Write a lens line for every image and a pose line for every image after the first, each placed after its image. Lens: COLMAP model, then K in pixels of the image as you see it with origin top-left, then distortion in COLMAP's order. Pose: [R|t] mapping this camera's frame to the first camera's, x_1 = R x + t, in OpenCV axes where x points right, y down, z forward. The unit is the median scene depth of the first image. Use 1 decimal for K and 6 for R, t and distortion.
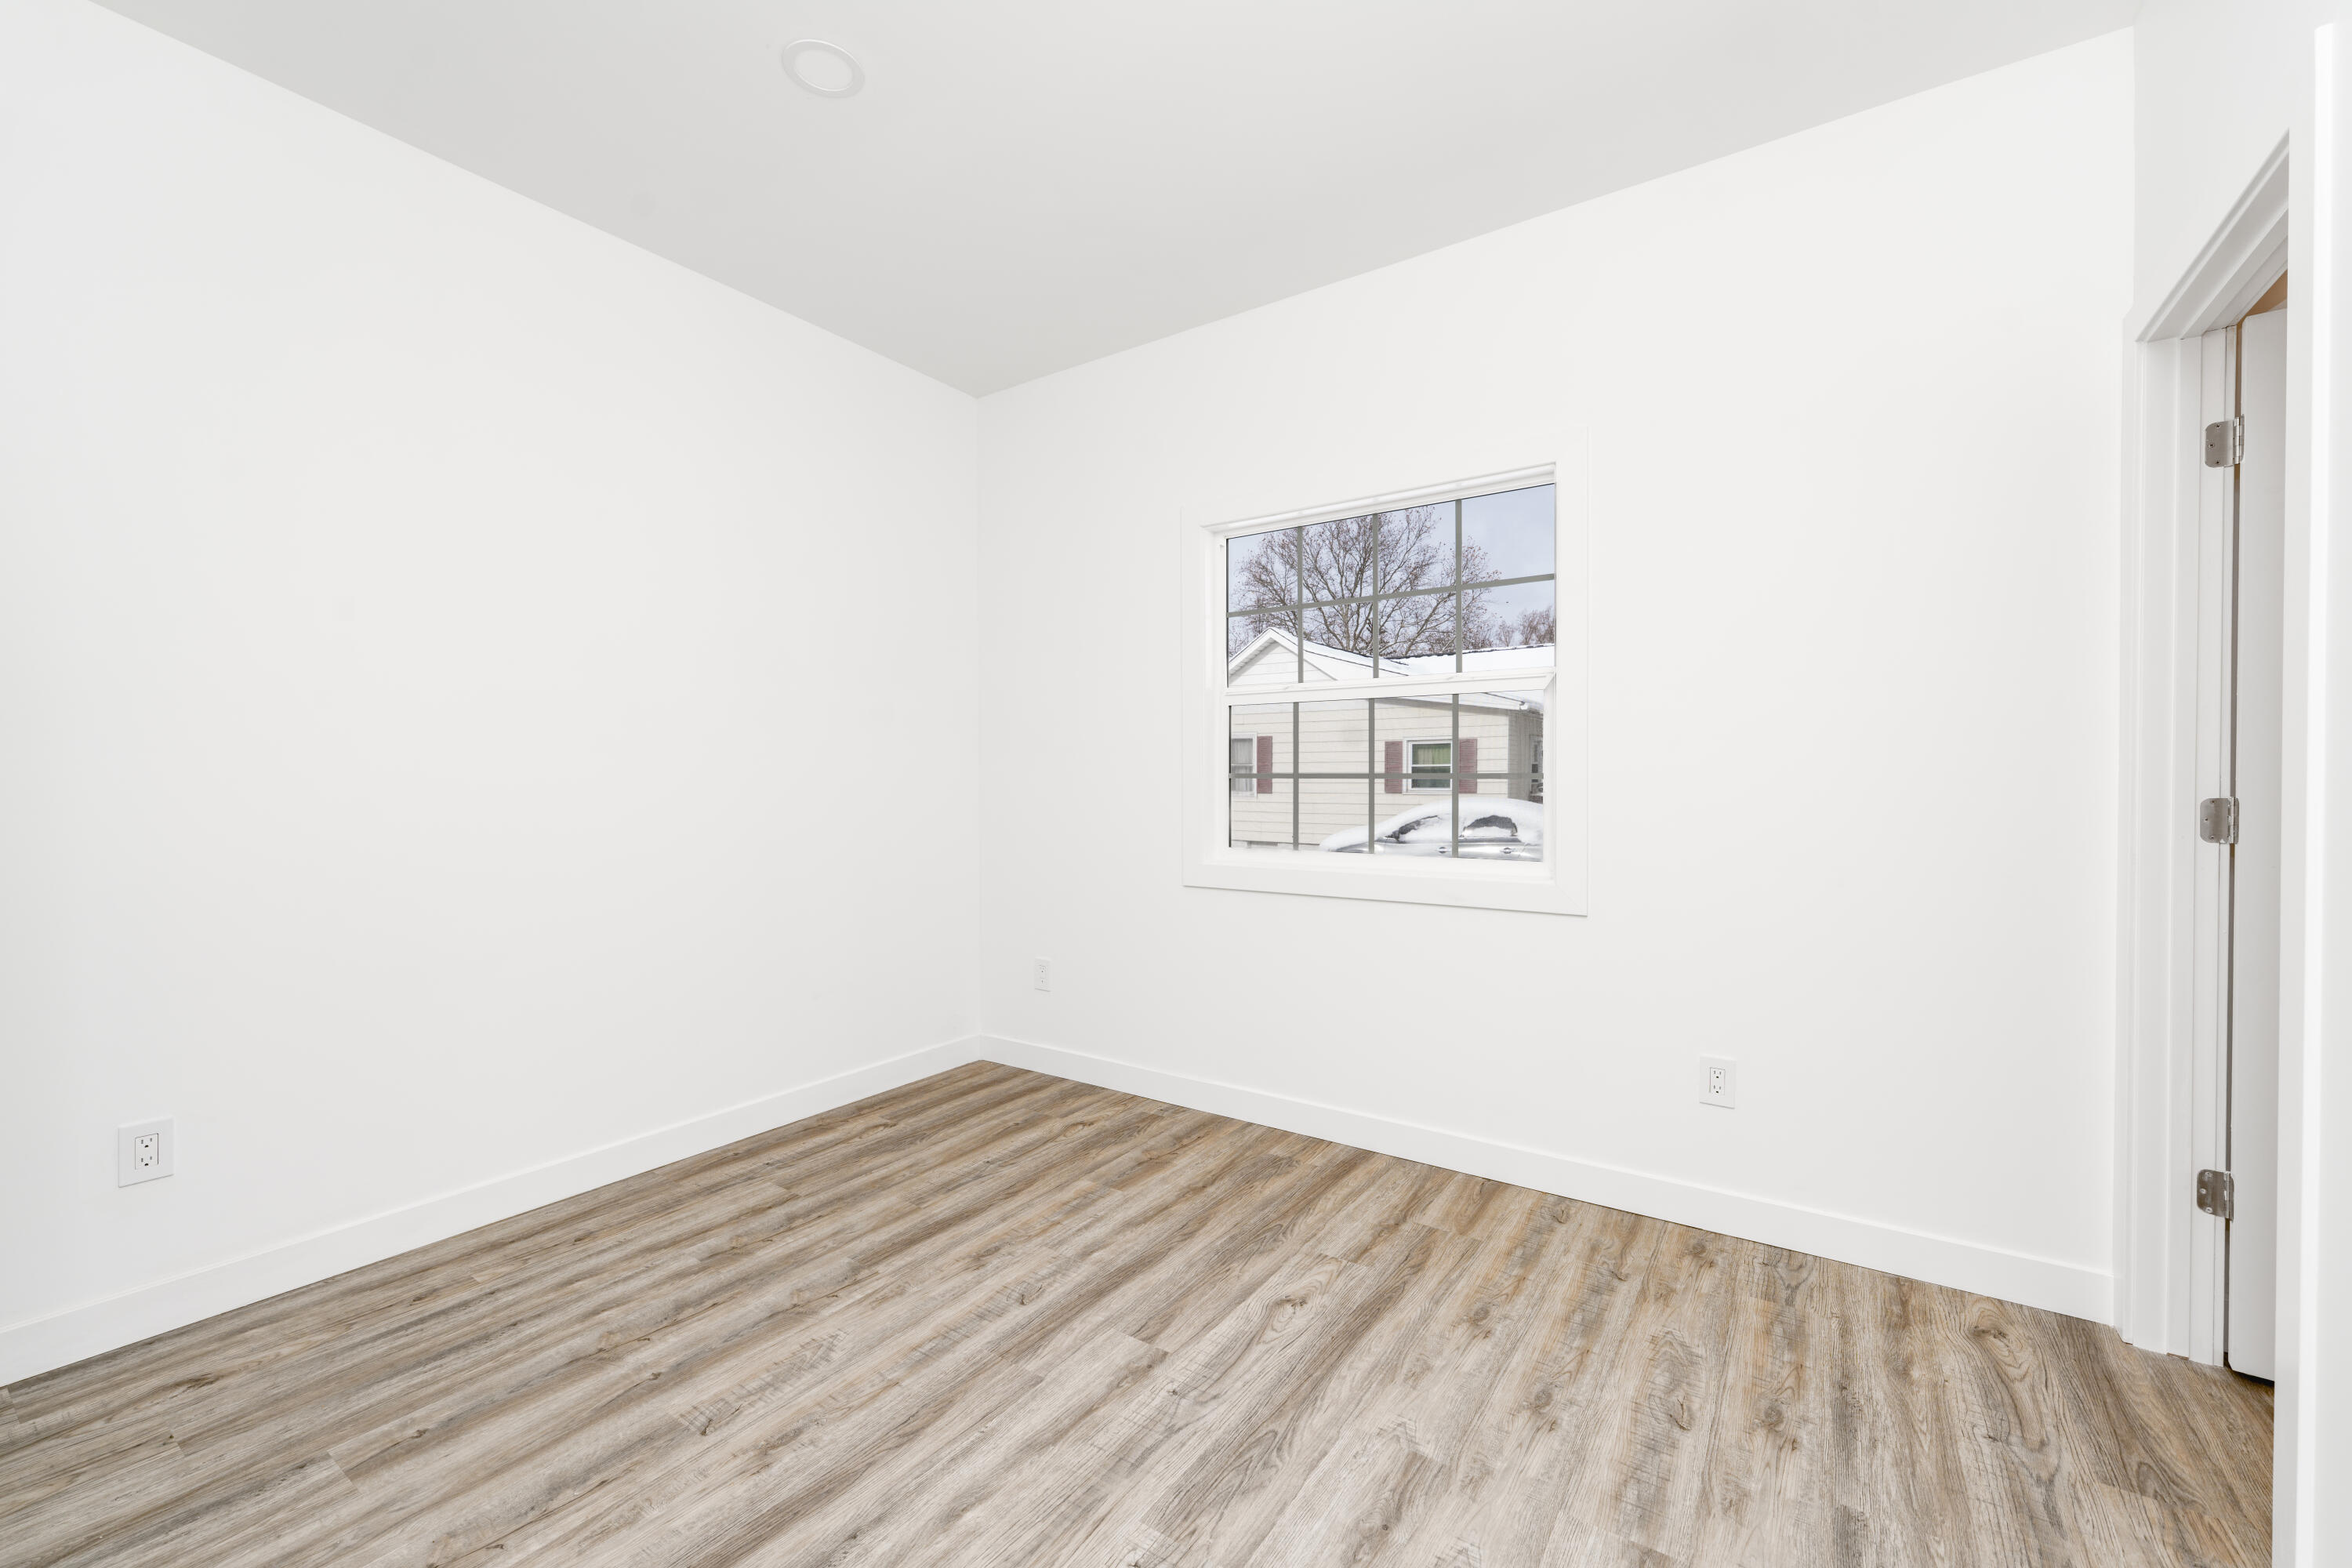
lens RADIAL K [[948.2, 0, 1160.2], [0, 948.2, 789.2], [0, 0, 1]] dist [0.002966, 0.000071]
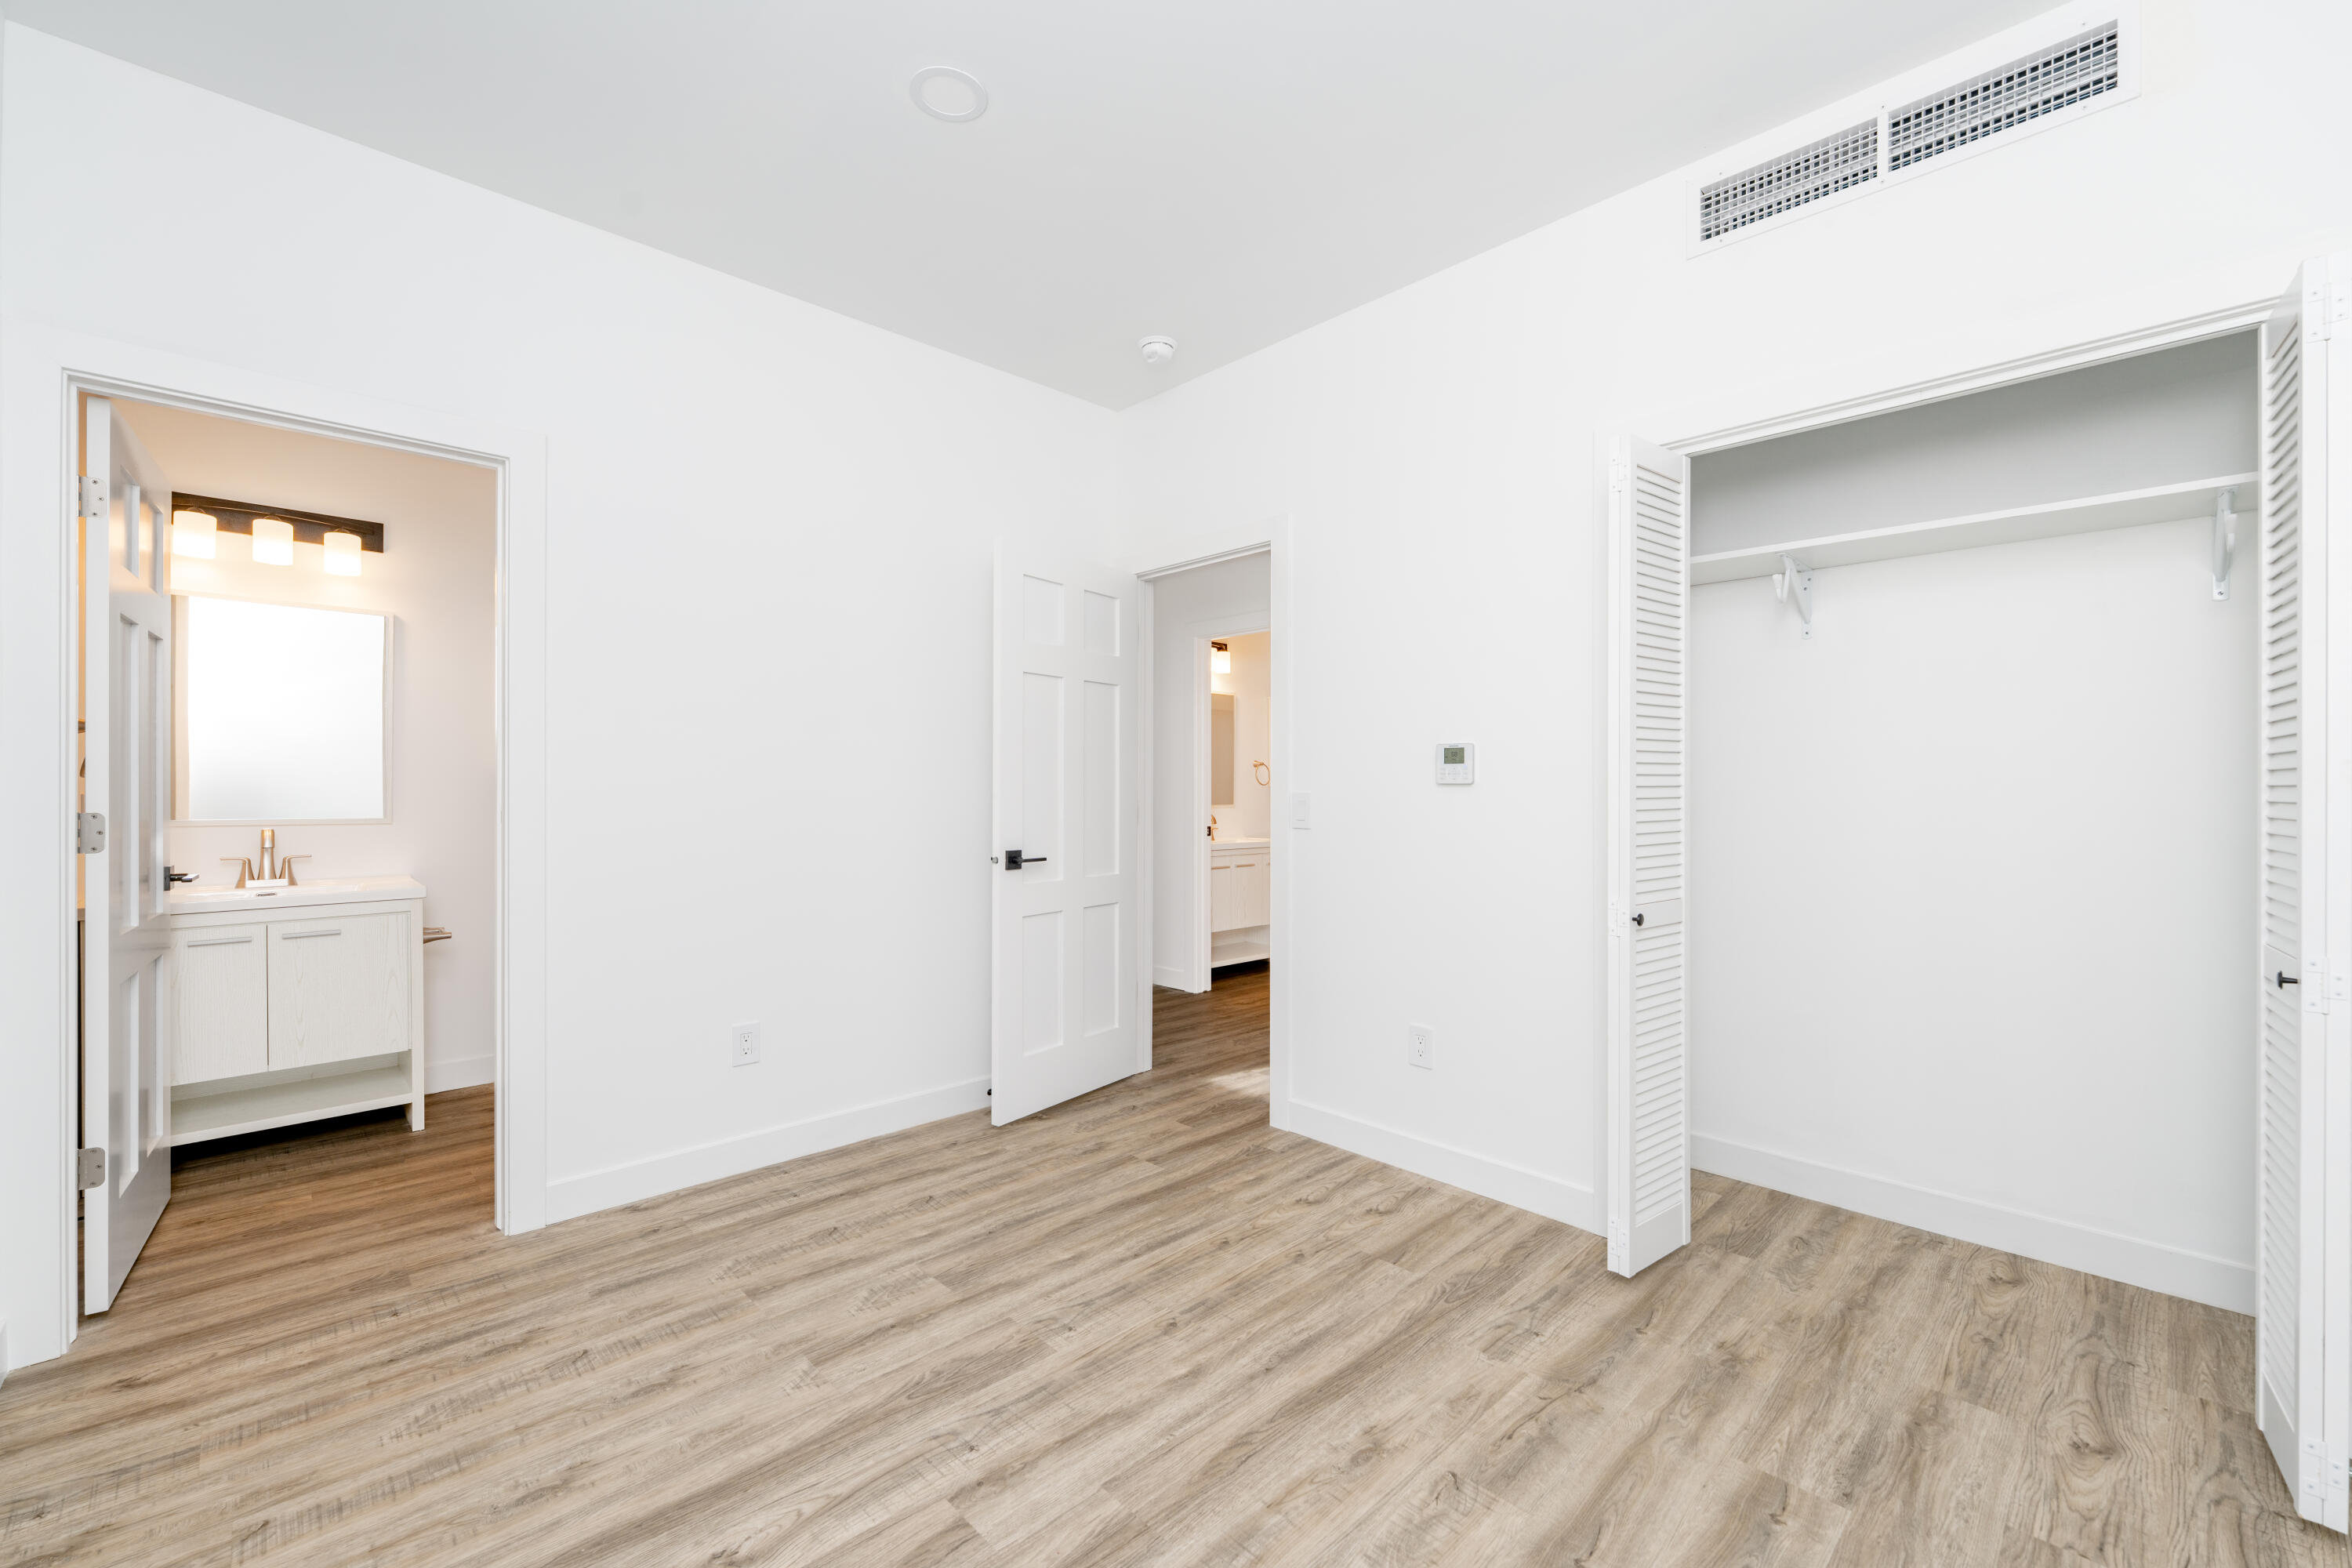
lens RADIAL K [[948.2, 0, 1160.2], [0, 948.2, 789.2], [0, 0, 1]] dist [0.002966, 0.000071]
pose [[-0.978899, 0.000066, 0.204346, -0.374346], [0.003095, 0.999890, 0.014506, -0.036003], [-0.204323, 0.014832, -0.978791, 1.941782]]
